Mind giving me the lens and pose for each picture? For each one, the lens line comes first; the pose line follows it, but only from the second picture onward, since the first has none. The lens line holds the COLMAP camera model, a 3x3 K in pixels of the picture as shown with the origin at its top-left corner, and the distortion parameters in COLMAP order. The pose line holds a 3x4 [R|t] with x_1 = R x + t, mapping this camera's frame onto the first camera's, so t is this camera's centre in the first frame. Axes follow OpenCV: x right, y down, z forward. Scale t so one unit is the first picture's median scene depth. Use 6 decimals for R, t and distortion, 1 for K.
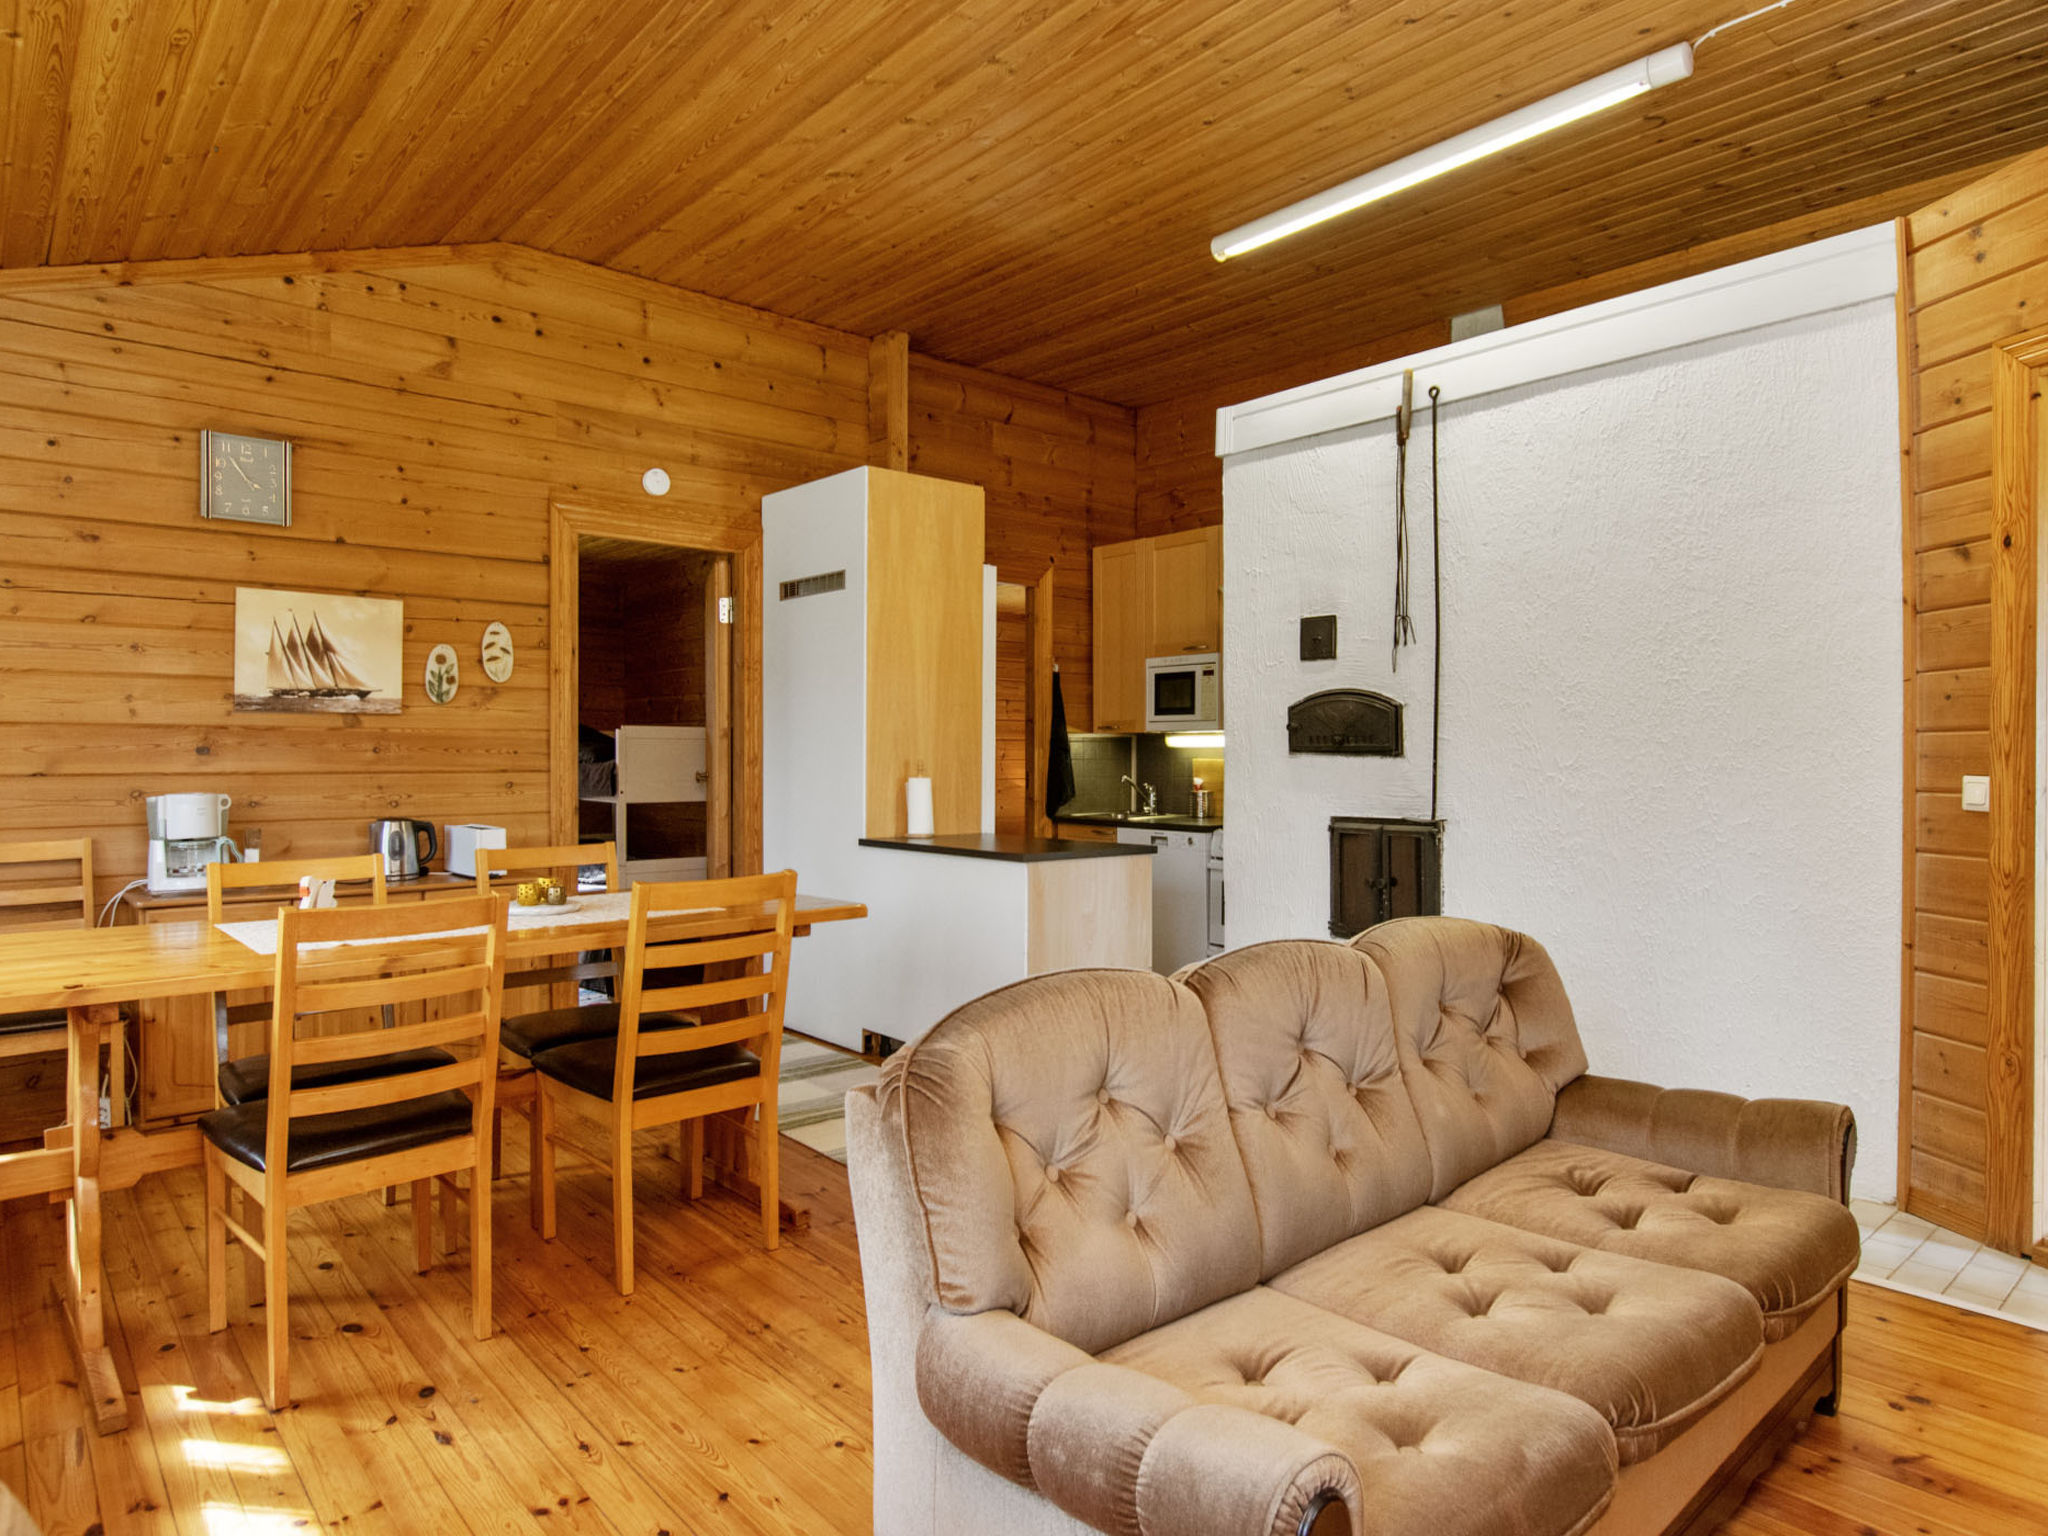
lens RADIAL K [[1230.5, 0, 1024.0], [0, 1230.5, 768.0], [0, 0, 1]] dist [-0.027864, -0.000595]
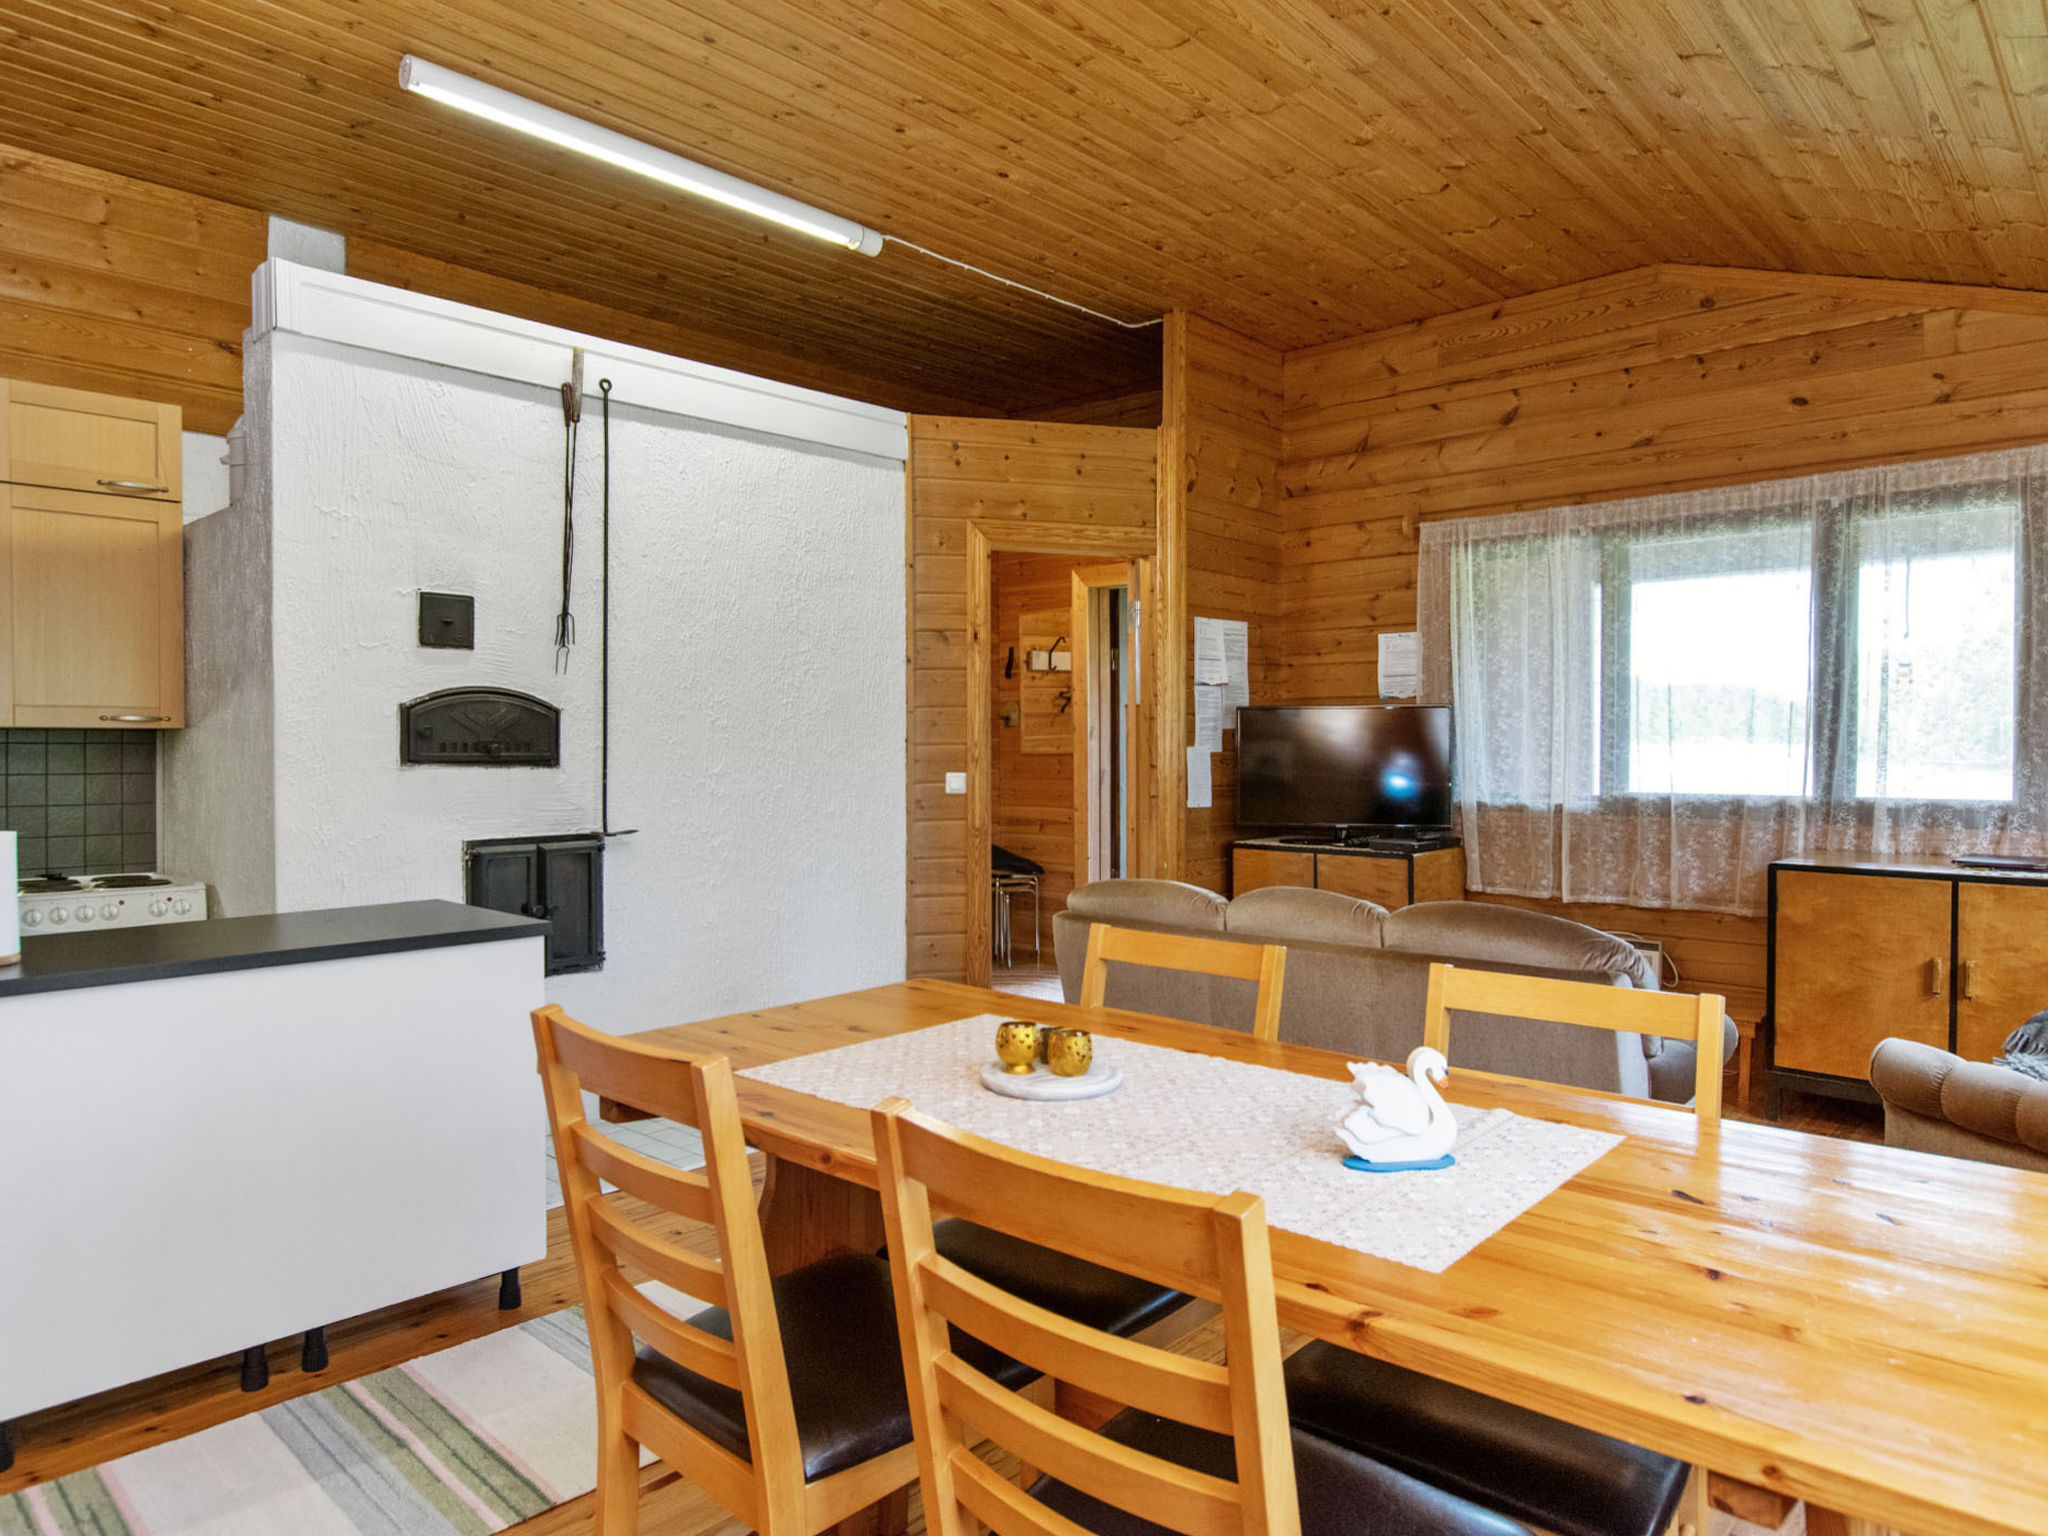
lens RADIAL K [[1230.5, 0, 1024.0], [0, 1230.5, 768.0], [0, 0, 1]] dist [-0.027864, -0.000595]
pose [[-0.114508, -0.019232, 0.993236, -0.650796], [0.009587, 0.999745, 0.020464, -0.024211], [-0.993376, 0.011866, -0.114294, 0.780374]]
